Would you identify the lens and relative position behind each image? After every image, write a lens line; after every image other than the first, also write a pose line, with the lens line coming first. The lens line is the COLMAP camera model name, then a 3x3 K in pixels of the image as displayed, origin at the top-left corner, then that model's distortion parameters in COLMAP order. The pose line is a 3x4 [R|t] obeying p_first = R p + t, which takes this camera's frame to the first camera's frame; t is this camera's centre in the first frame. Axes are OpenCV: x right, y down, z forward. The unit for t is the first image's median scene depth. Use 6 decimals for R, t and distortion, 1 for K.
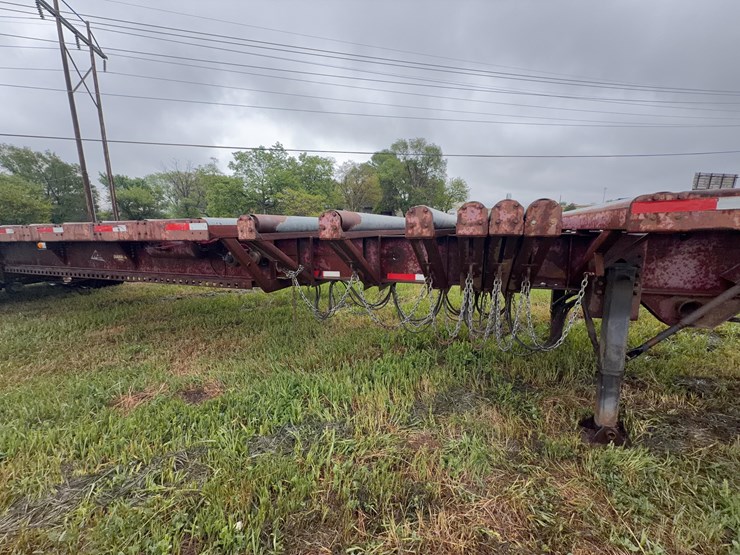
lens RADIAL K [[292.6, 0, 368.4], [0, 292.6, 280.3], [0, 0, 1]] dist [-0.002068, -0.000352]
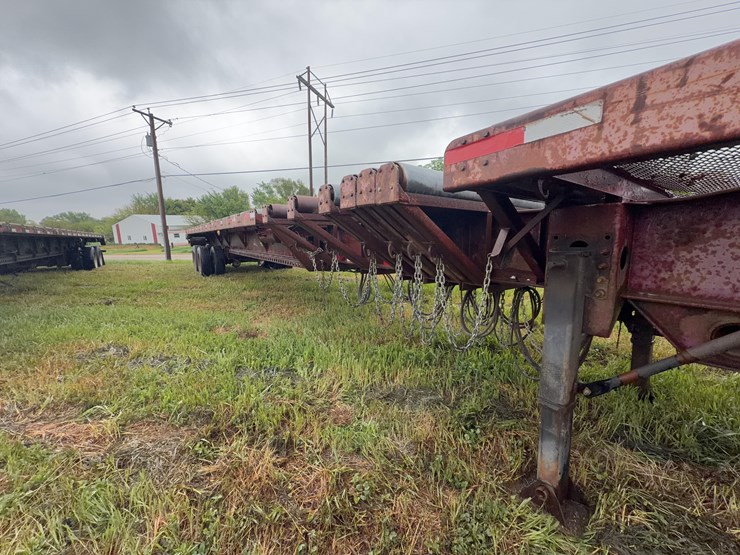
lens RADIAL K [[291.5, 0, 371.3], [0, 291.5, 279.6], [0, 0, 1]] dist [-0.001896, 0.000021]
pose [[0.833968, 0.096315, -0.543343, 0.056074], [-0.112411, 0.993655, 0.003601, 0.004543], [0.540242, 0.058075, 0.839503, 0.011629]]
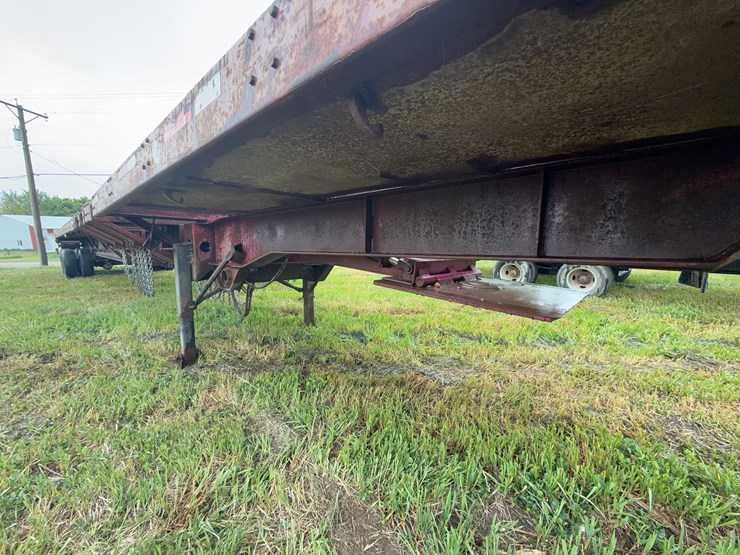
lens RADIAL K [[291.5, 0, 371.3], [0, 291.5, 279.6], [0, 0, 1]] dist [-0.001896, 0.000021]
pose [[0.931675, 0.066736, -0.357111, 0.153727], [-0.086970, 0.995371, -0.040887, 0.007424], [0.352730, 0.069152, 0.933166, -0.003217]]
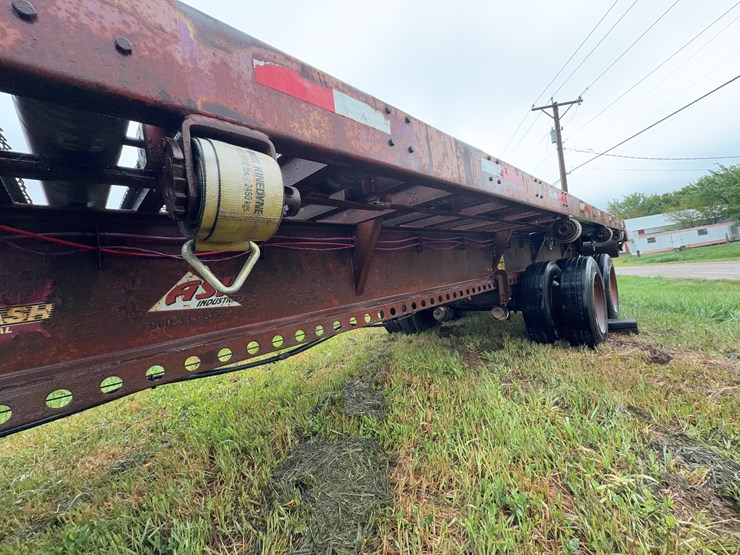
lens RADIAL K [[291.5, 0, 371.3], [0, 291.5, 279.6], [0, 0, 1]] dist [-0.001896, 0.000021]
pose [[-0.415224, 0.082489, -0.905972, -0.089169], [-0.052230, 0.992076, 0.114267, -0.025334], [0.908219, 0.094766, -0.407625, 0.214410]]
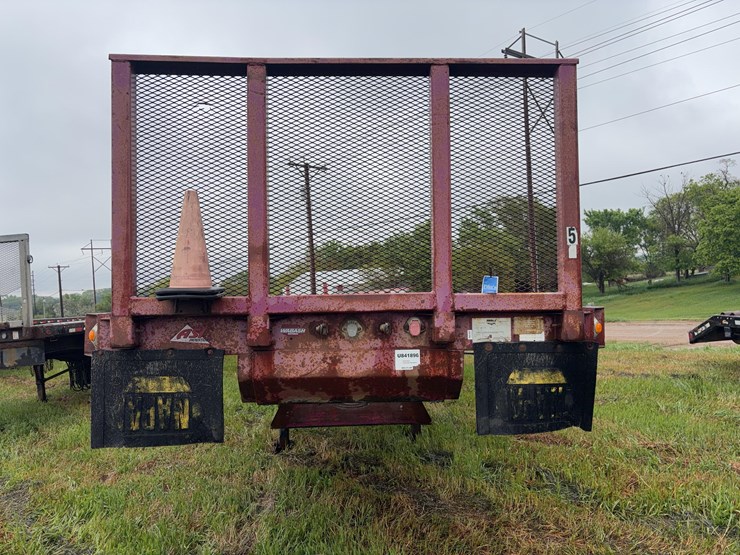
lens RADIAL K [[557.5, 0, 370.0], [0, 557.5, 277.5], [0, 0, 1]] dist [0.047285, -0.006106]
pose [[0.392962, -0.029692, -0.919075, 0.274697], [-0.135278, 0.986737, -0.089718, -0.013338], [0.909550, 0.159587, 0.383733, 0.007481]]
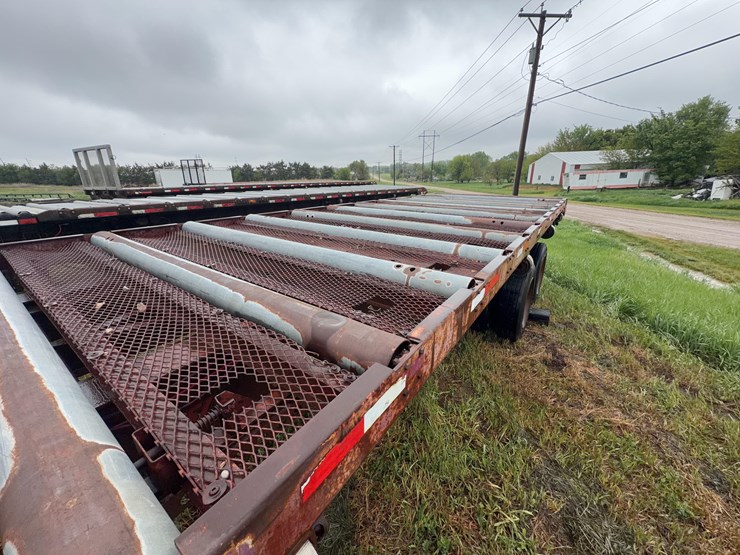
lens RADIAL K [[291.5, 0, 371.3], [0, 291.5, 279.6], [0, 0, 1]] dist [-0.001896, 0.000021]
pose [[-0.258666, 0.353027, -0.899146, -0.093640], [-0.183802, 0.895831, 0.404602, -0.055618], [0.948319, 0.269922, -0.166834, 0.202505]]
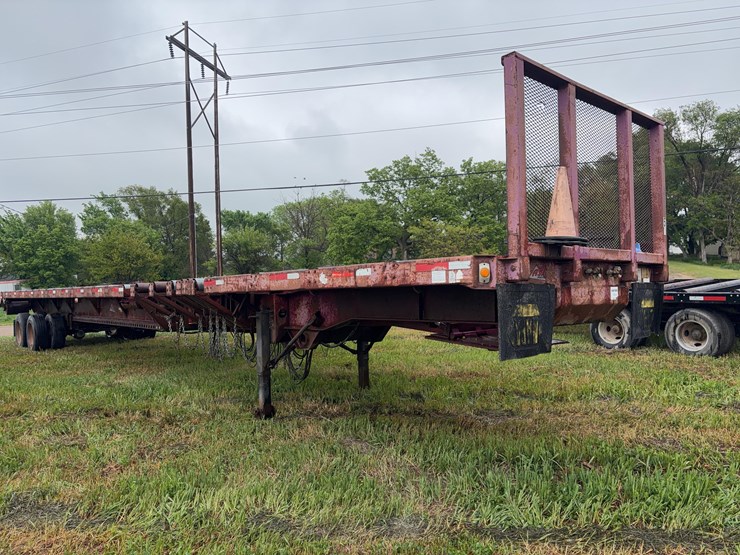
lens RADIAL K [[557.5, 0, 370.0], [0, 557.5, 277.5], [0, 0, 1]] dist [0.047285, -0.006106]
pose [[0.884332, -0.013130, -0.466675, 0.199819], [-0.068646, 0.985083, -0.157796, 0.015775], [0.461785, 0.171580, 0.870238, -0.111876]]
